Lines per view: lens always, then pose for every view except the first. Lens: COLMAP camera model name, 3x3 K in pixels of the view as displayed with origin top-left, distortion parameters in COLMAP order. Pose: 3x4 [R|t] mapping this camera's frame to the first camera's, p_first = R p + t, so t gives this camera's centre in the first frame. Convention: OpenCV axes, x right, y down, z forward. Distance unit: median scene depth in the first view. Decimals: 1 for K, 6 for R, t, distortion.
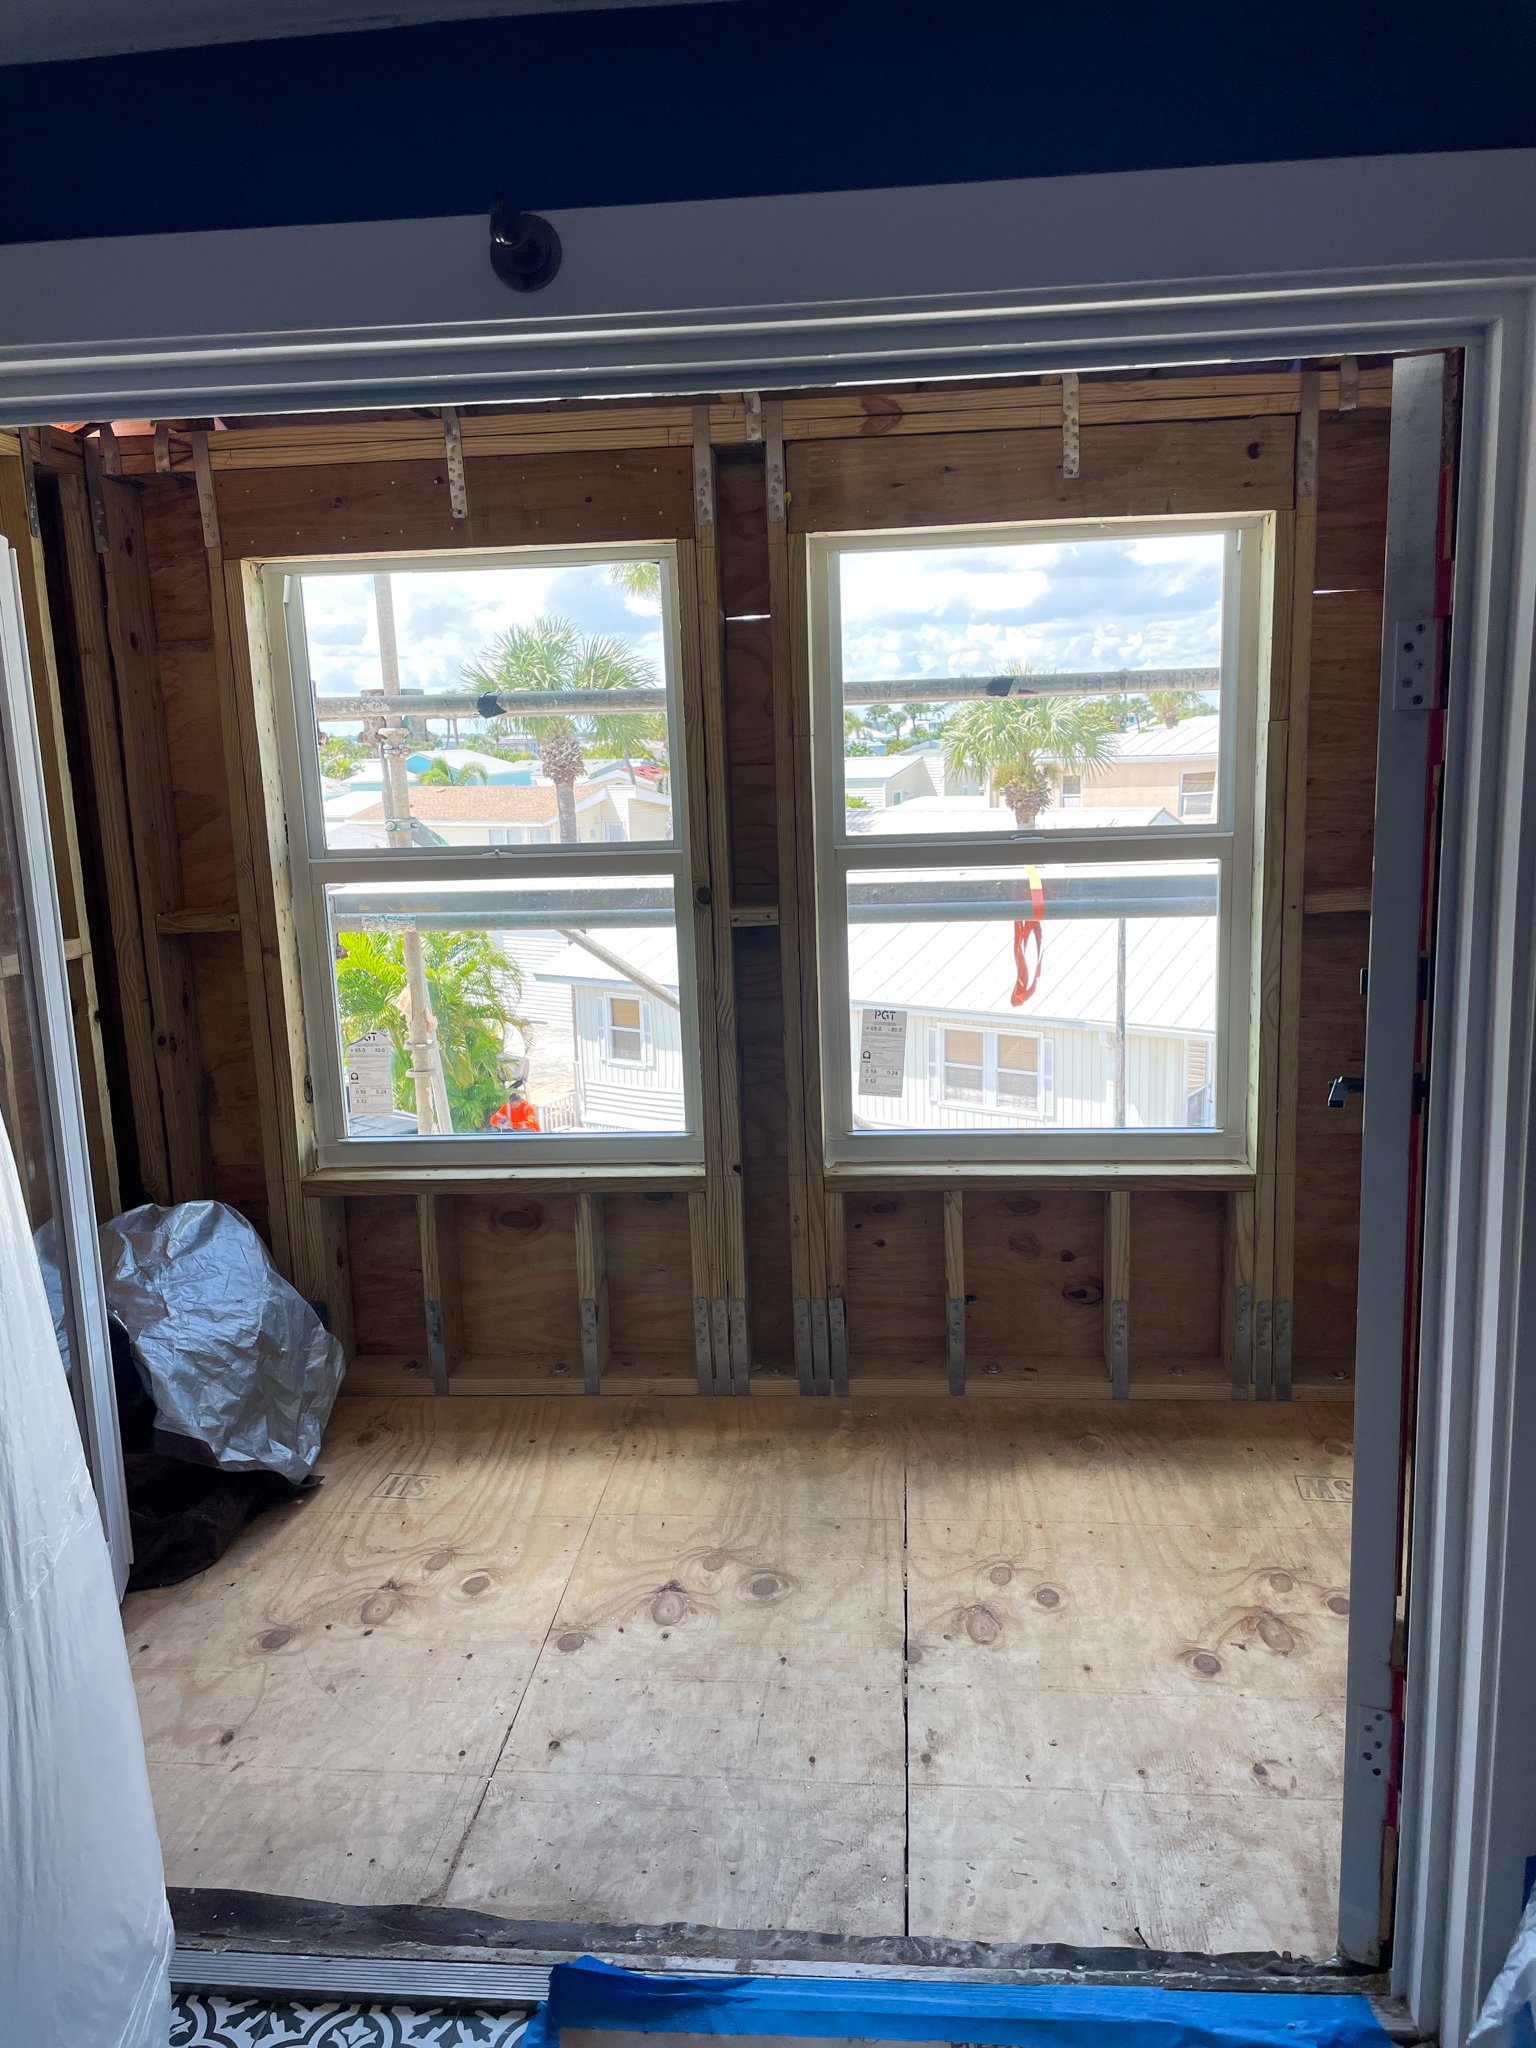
lens RADIAL K [[1584.2, 0, 768.0], [0, 1584.2, 1024.0], [0, 0, 1]] dist [-0.000573, -0.000399]
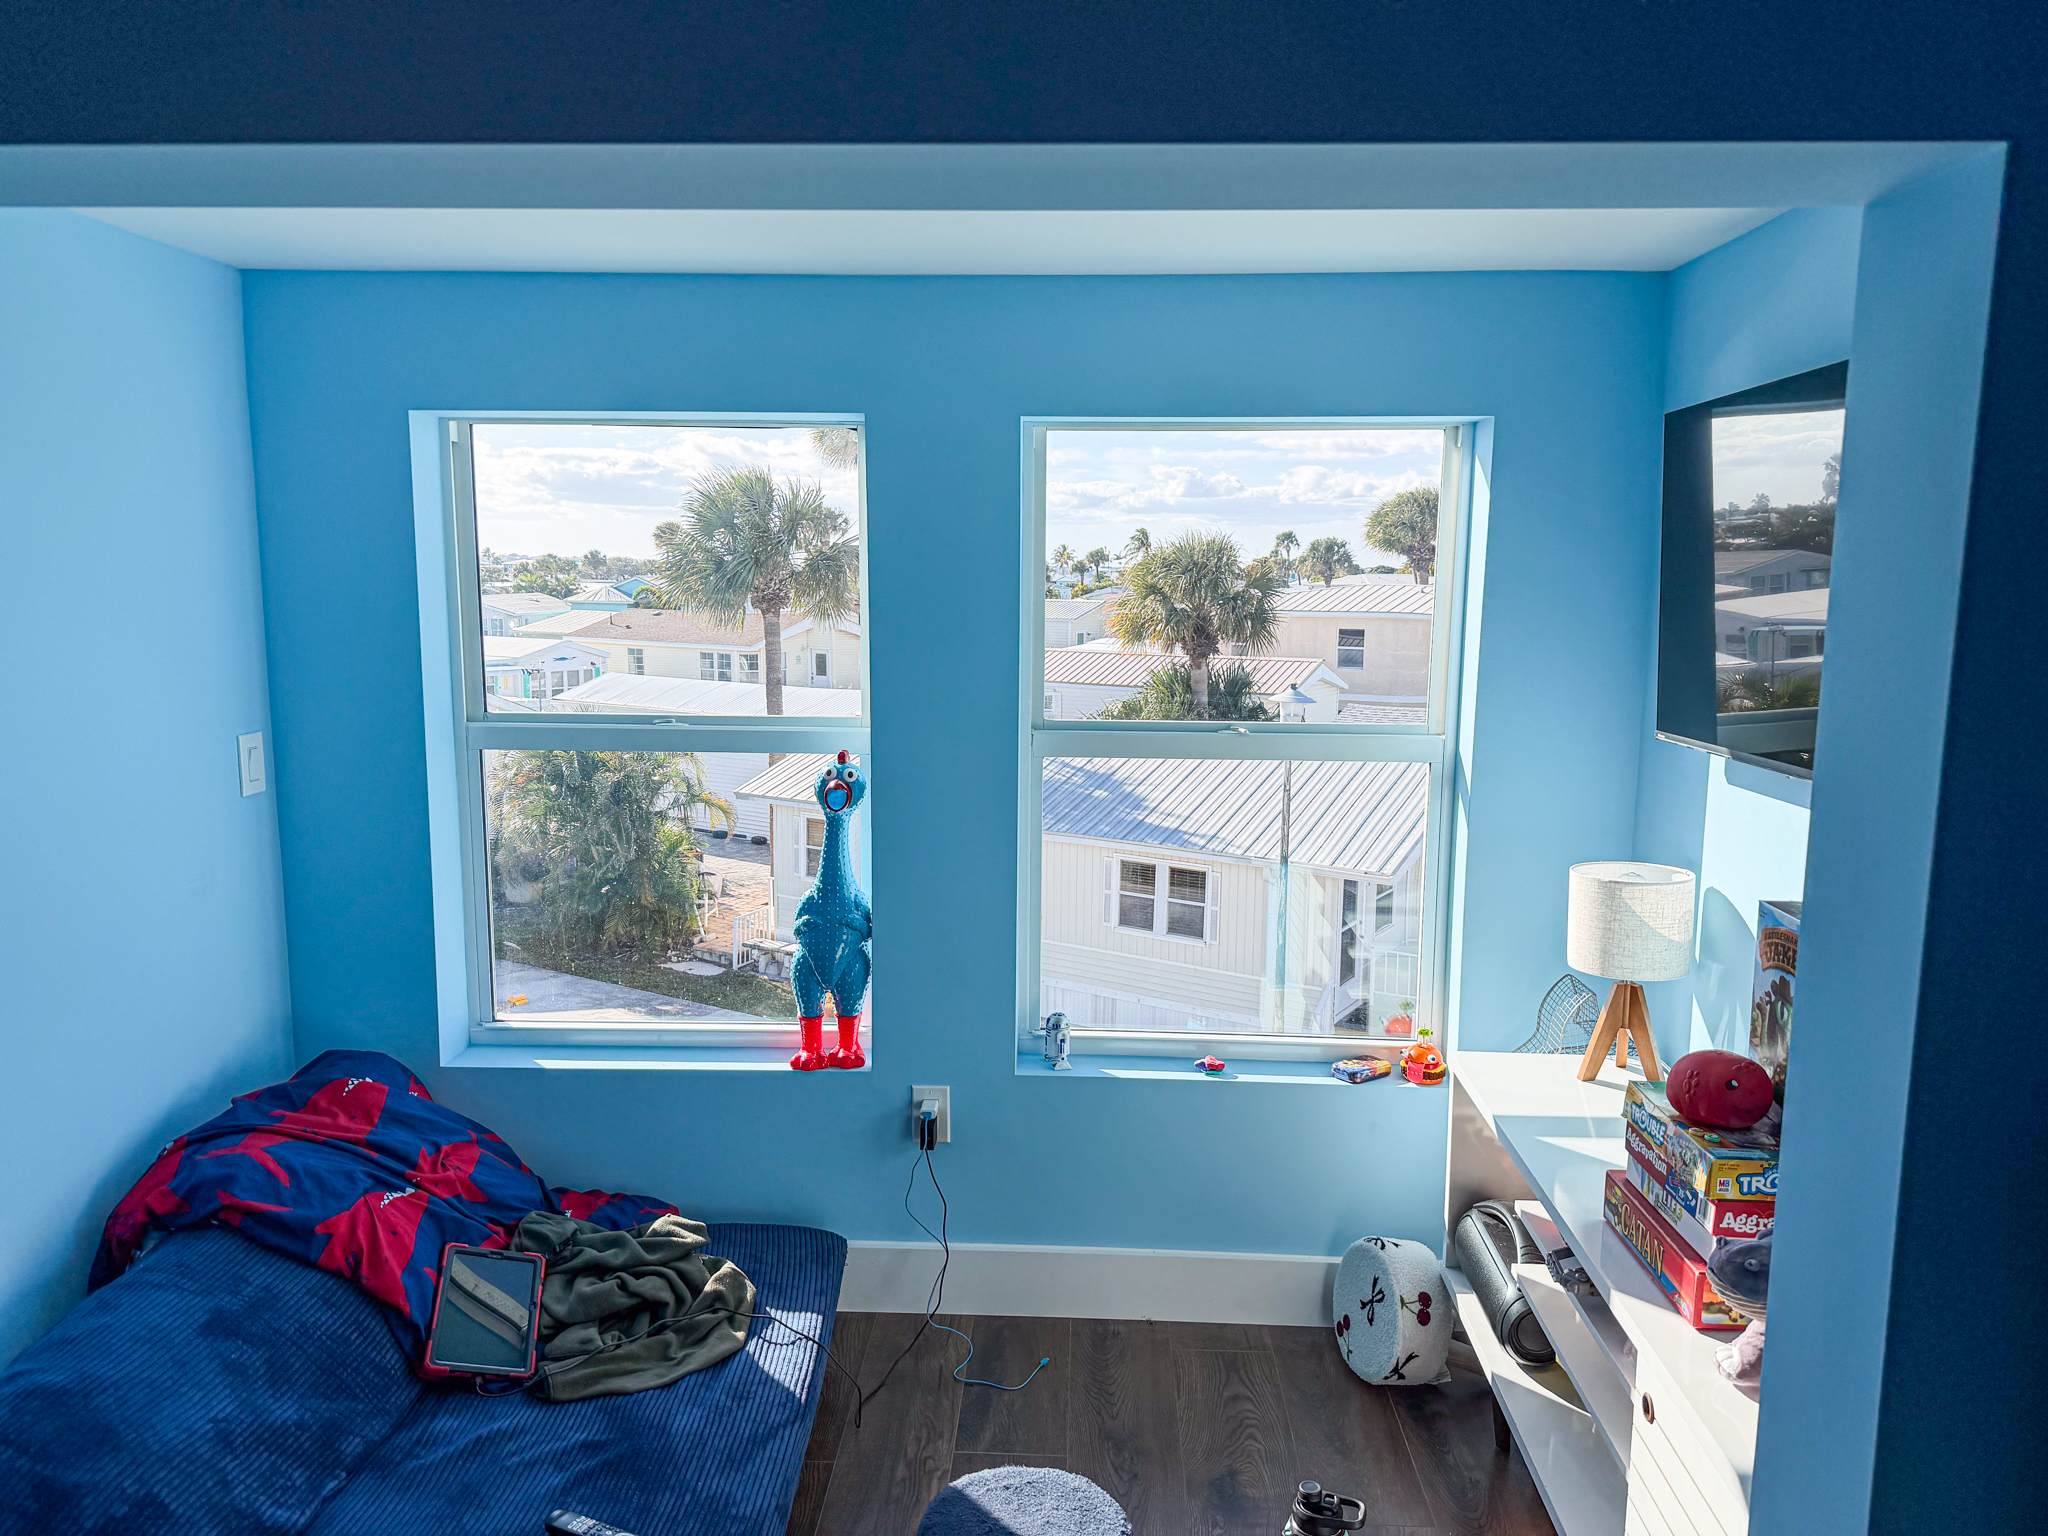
lens RADIAL K [[1449.0, 0, 1024.0], [0, 1449.0, 768.0], [0, 0, 1]] dist [0.122562, -0.193022]
pose [[0.998291, 0.035689, 0.046278, -0.000930], [-0.033518, 0.998339, -0.046863, -0.047579], [-0.047874, 0.045231, 0.997829, 0.111856]]
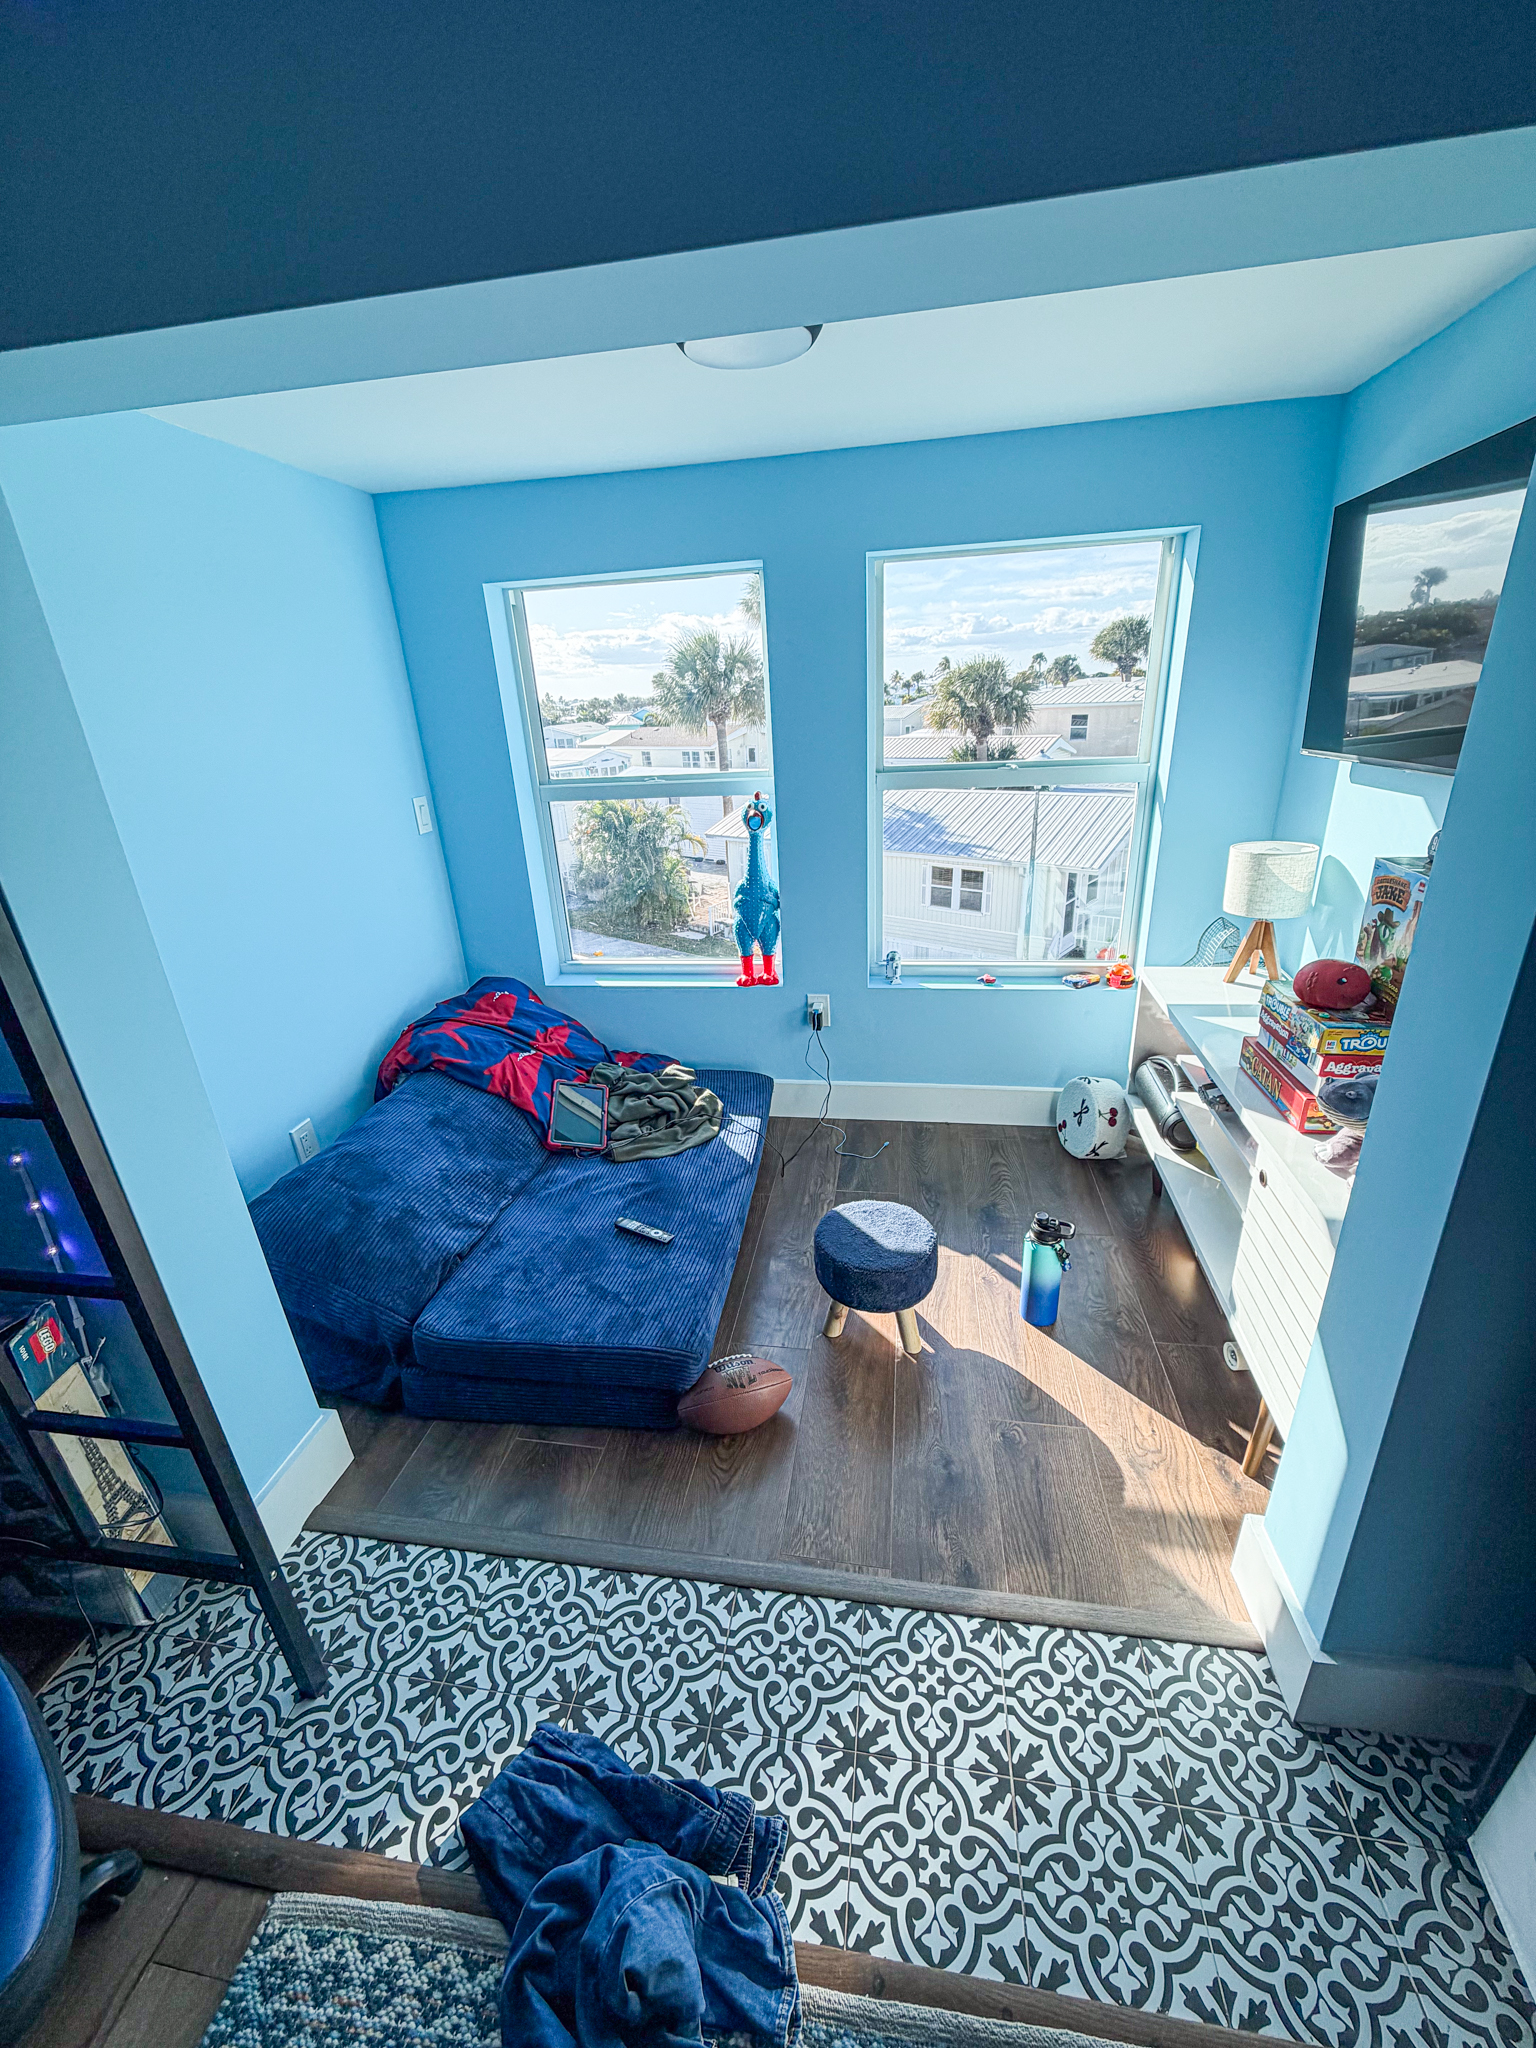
lens RADIAL K [[821.3, 0, 768.0], [0, 821.3, 1024.0], [0, 0, 1]] dist [-0.019718, 0.000017]
pose [[0.996926, 0.014932, -0.076911, 0.004249], [0.000776, 0.979740, 0.200274, -0.034921], [0.078343, -0.199718, 0.976717, 0.165621]]
